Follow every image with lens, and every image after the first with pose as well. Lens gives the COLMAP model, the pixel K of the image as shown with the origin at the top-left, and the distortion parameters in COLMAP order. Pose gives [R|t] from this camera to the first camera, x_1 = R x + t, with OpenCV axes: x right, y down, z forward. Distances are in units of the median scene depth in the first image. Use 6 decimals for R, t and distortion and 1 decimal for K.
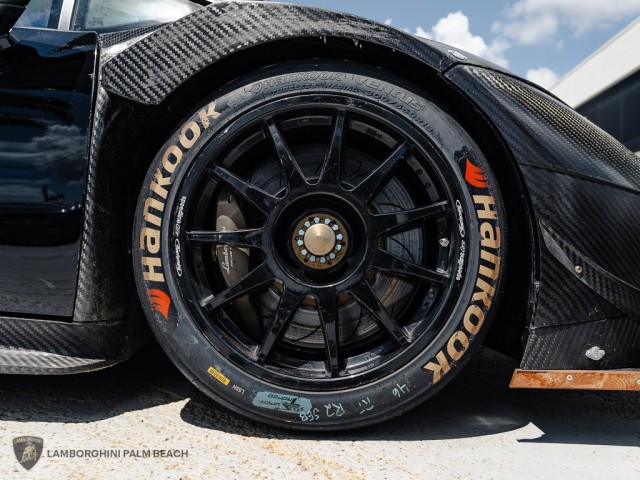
lens RADIAL K [[624.2, 0, 320.0], [0, 624.2, 240.0], [0, 0, 1]] dist [0.001147, 0.001209]
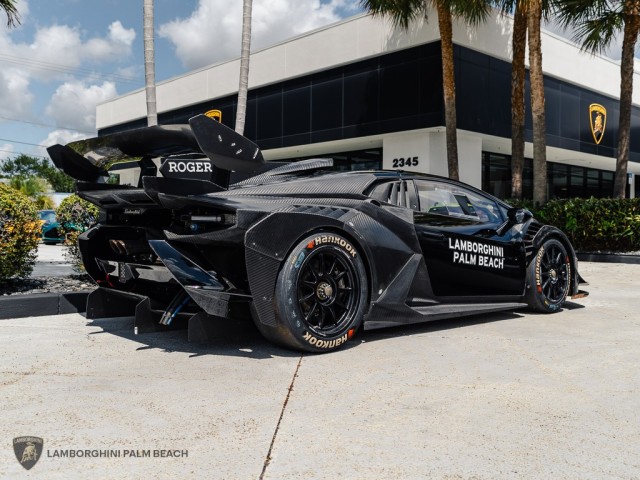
lens RADIAL K [[623.8, 0, 319.8], [0, 623.8, 226.4], [0, 0, 1]] dist [-0.069854, -0.006429]
pose [[0.731429, -0.016577, 0.681716, -4.712140], [-0.012281, 0.999222, 0.037474, -0.539323], [-0.681807, -0.035782, 0.730657, -1.318151]]
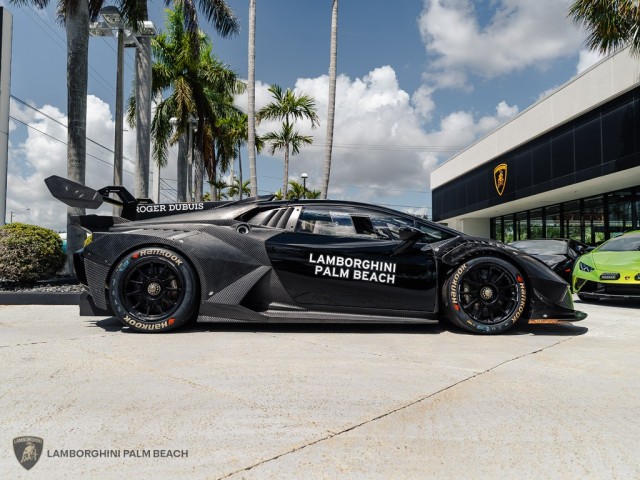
lens RADIAL K [[497.1, 0, 320.0], [0, 497.1, 240.0], [0, 0, 1]] dist [0.001817, 0.000032]
pose [[0.998024, -0.014711, 0.061089, -1.493142], [0.015844, 0.999711, -0.018101, -0.355137], [-0.060805, 0.019033, 0.997968, -2.682596]]
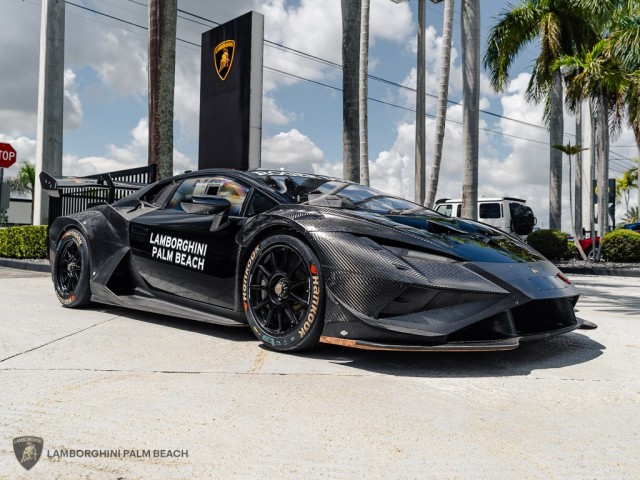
lens RADIAL K [[624.2, 0, 320.0], [0, 624.2, 240.0], [0, 0, 1]] dist [0.001147, 0.001209]
pose [[0.708564, -0.019287, -0.705383, 2.372871], [0.010801, 0.999806, -0.016488, -0.194997], [0.705564, 0.004064, 0.708635, -1.084933]]
